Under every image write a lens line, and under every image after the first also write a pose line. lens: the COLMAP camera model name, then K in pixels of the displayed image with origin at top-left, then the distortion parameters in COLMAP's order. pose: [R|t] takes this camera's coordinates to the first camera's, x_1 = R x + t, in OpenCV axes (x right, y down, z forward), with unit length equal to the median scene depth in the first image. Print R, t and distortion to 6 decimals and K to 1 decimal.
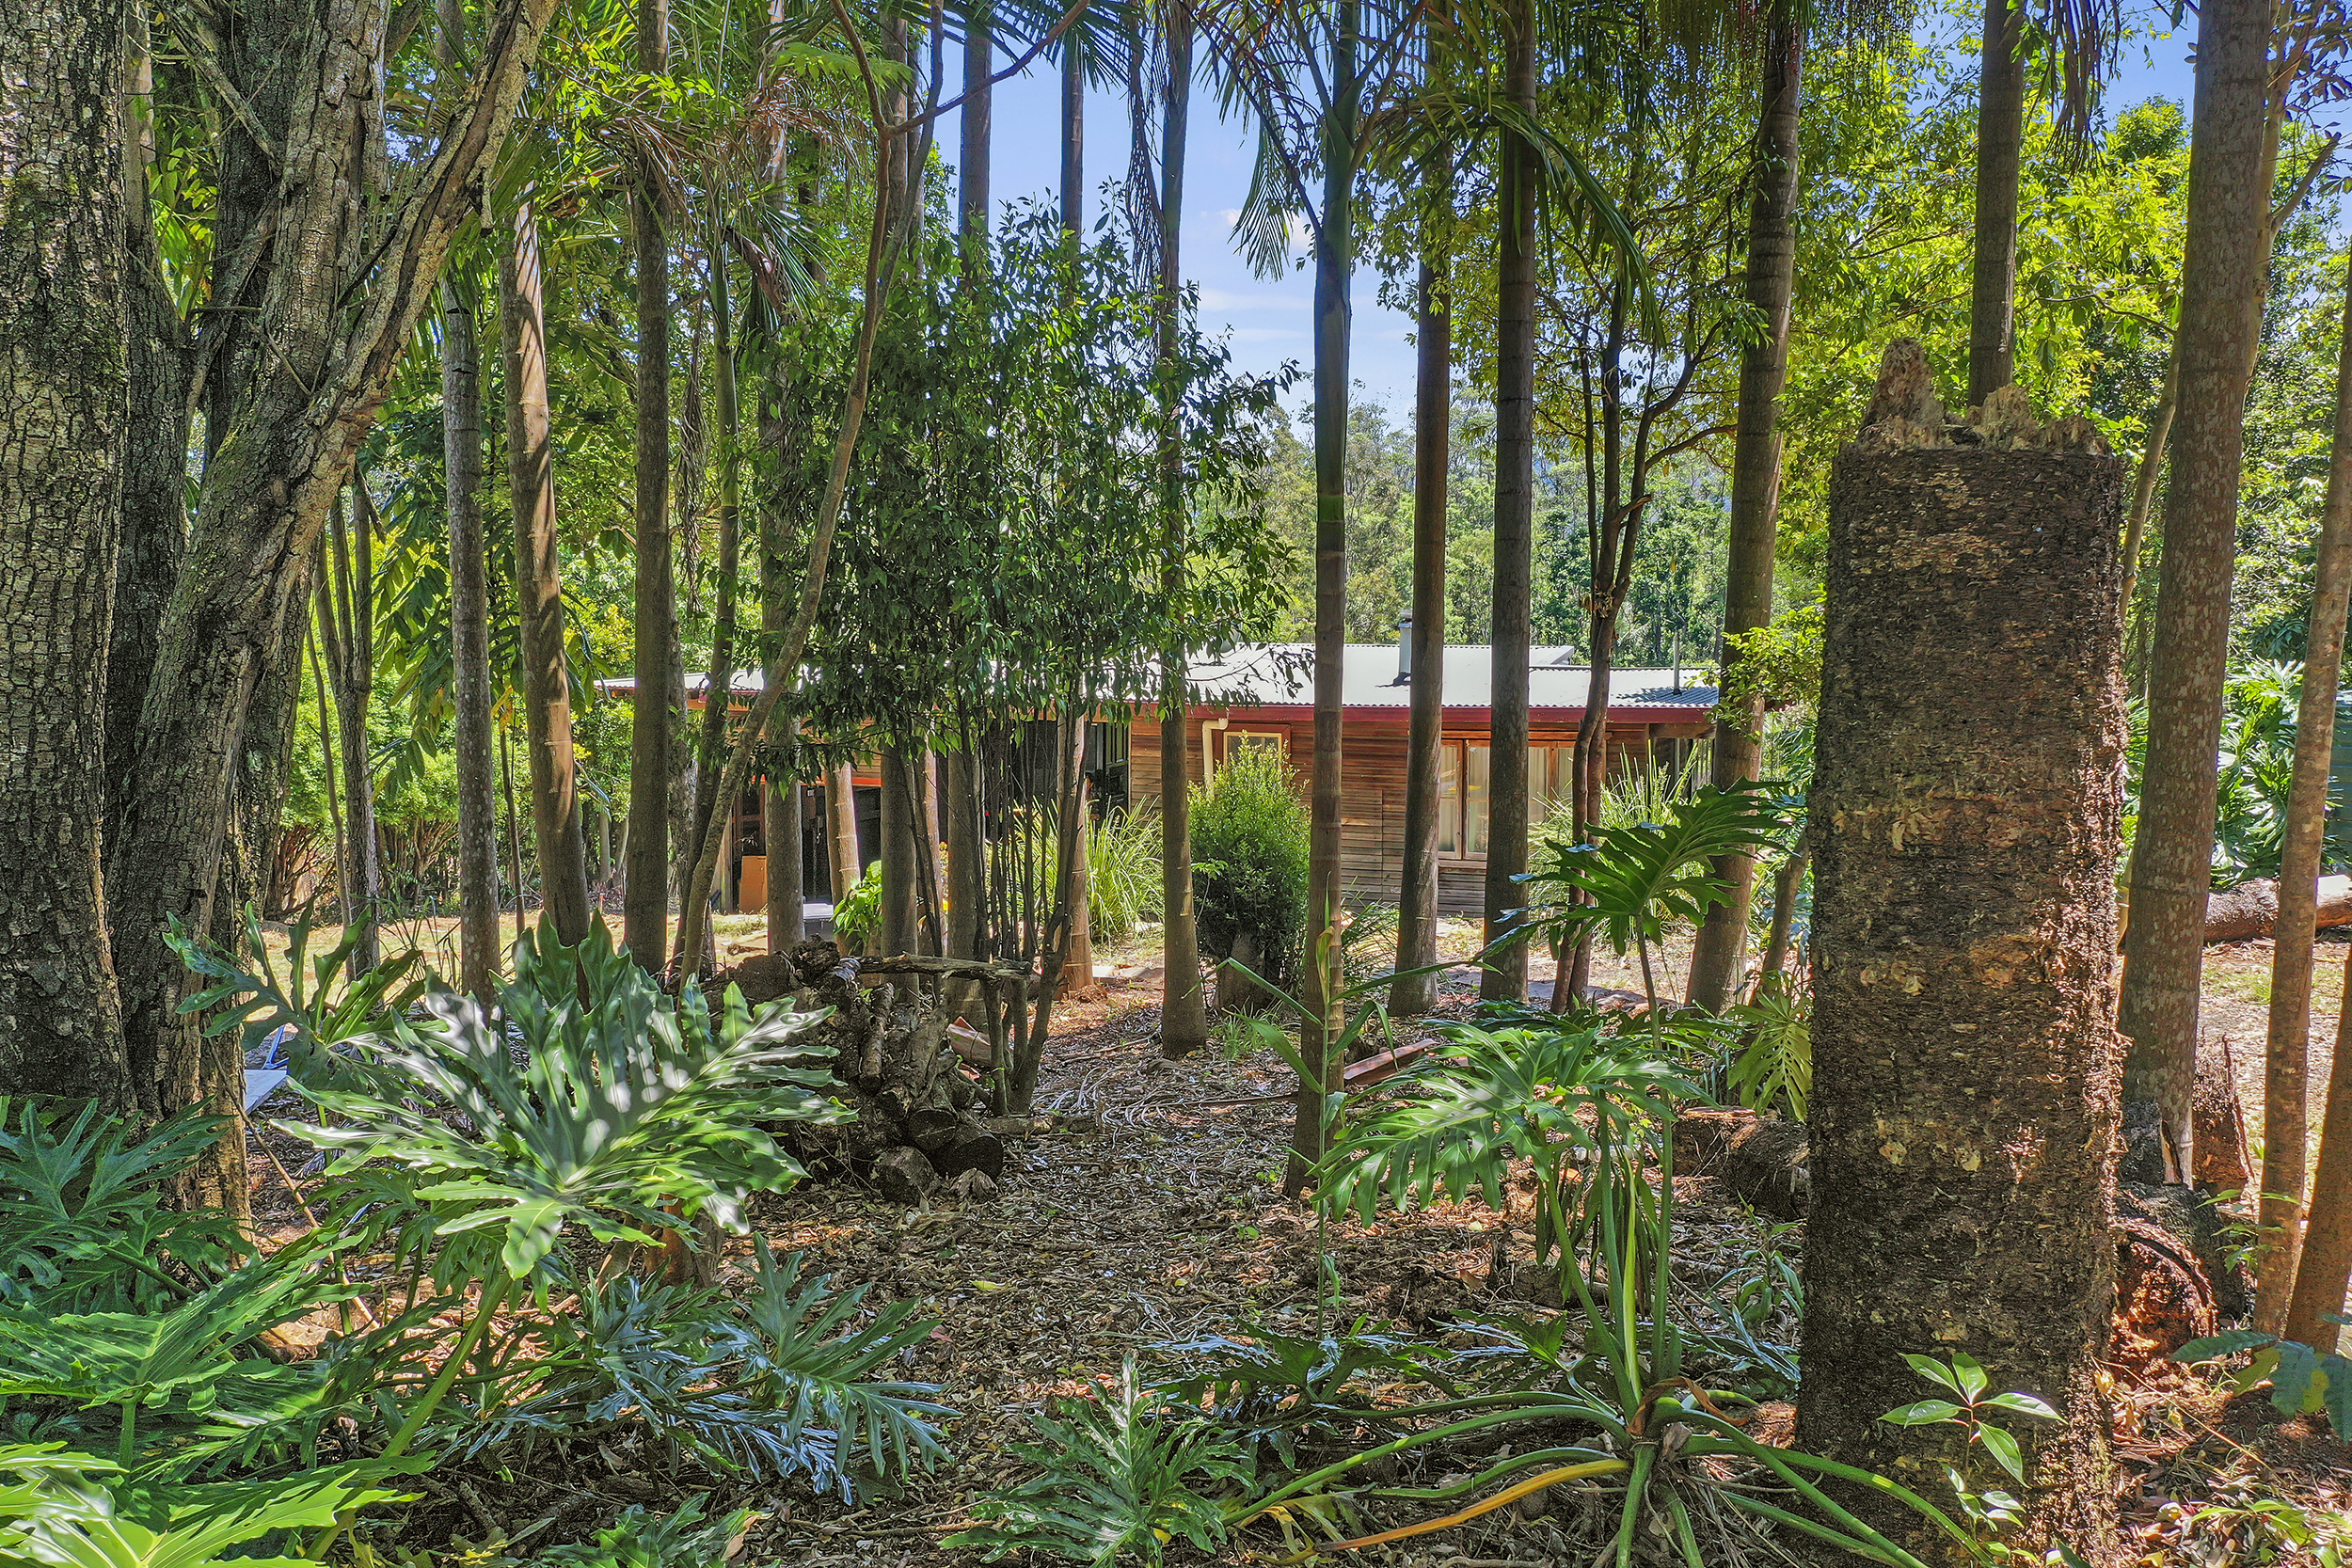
lens RADIAL K [[1859.9, 0, 1175.8], [0, 1859.9, 782.2], [0, 0, 1]] dist [0.002560, -0.000221]
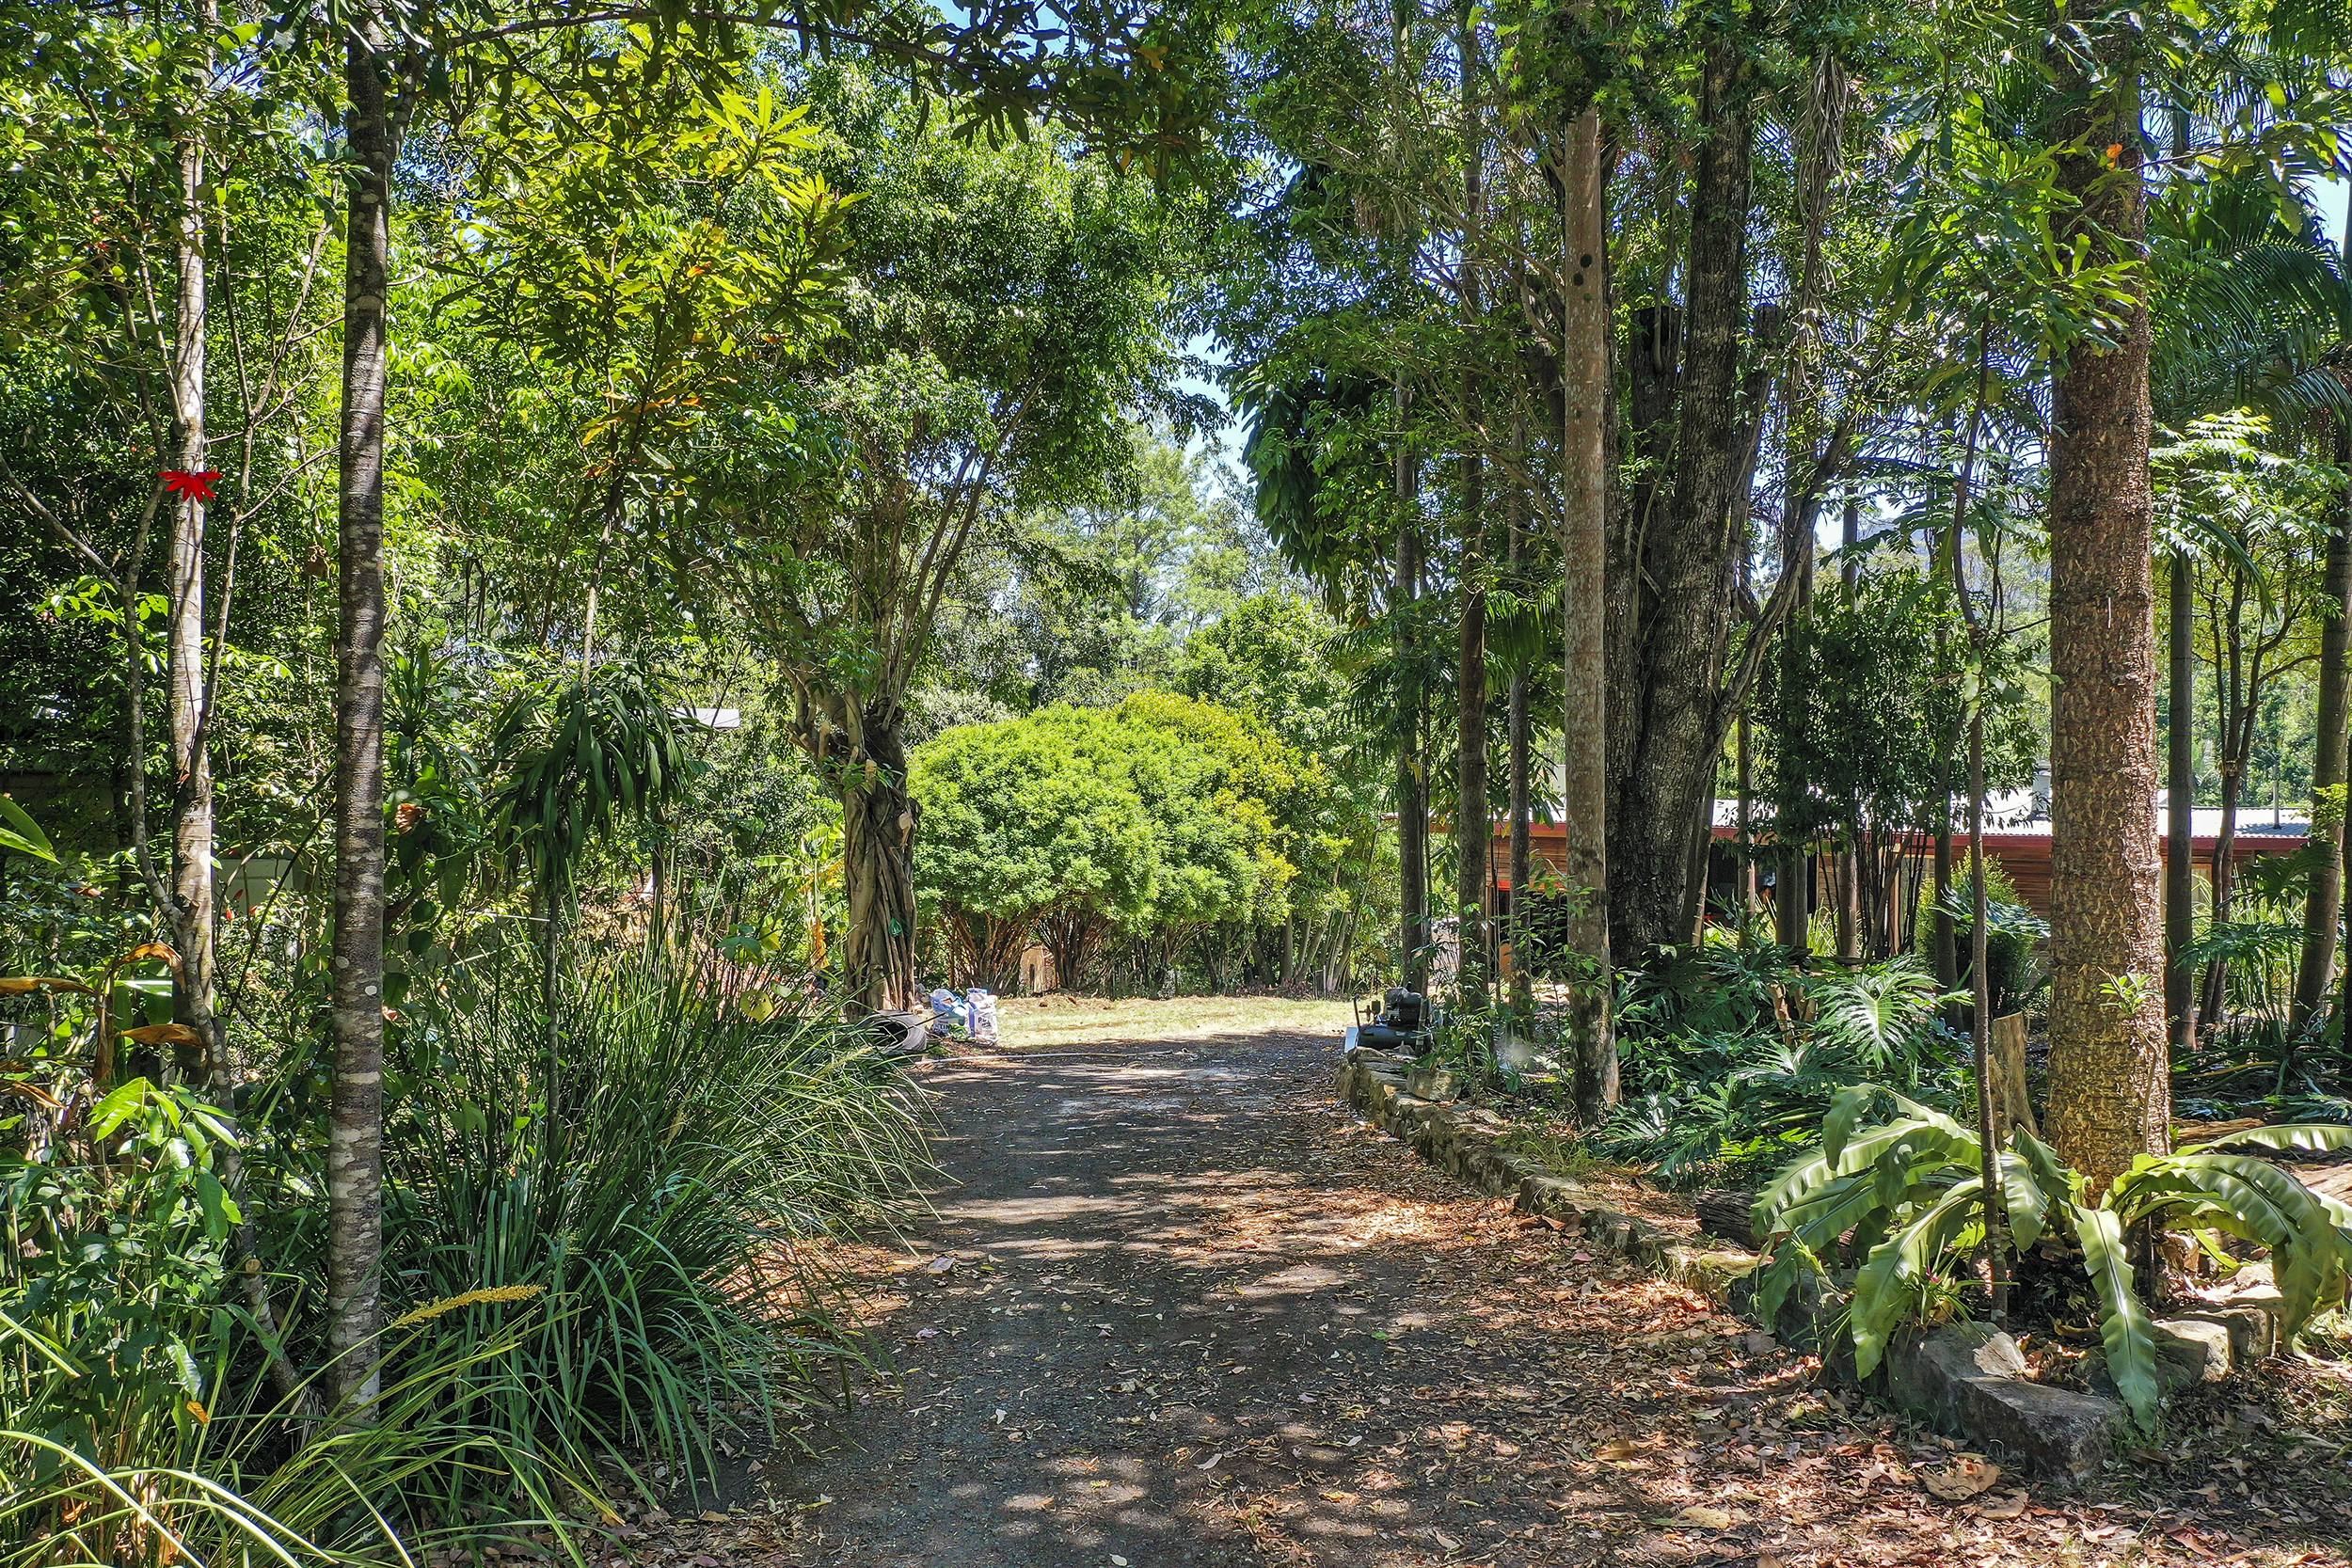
lens RADIAL K [[1859.9, 0, 1177.2], [0, 1859.9, 788.5], [0, 0, 1]] dist [0.002560, -0.000221]
pose [[0.964713, 0.003347, -0.263282, -0.221741], [-0.021770, 0.997509, -0.067089, 0.049450], [0.262402, 0.070453, 0.962383, -0.775904]]
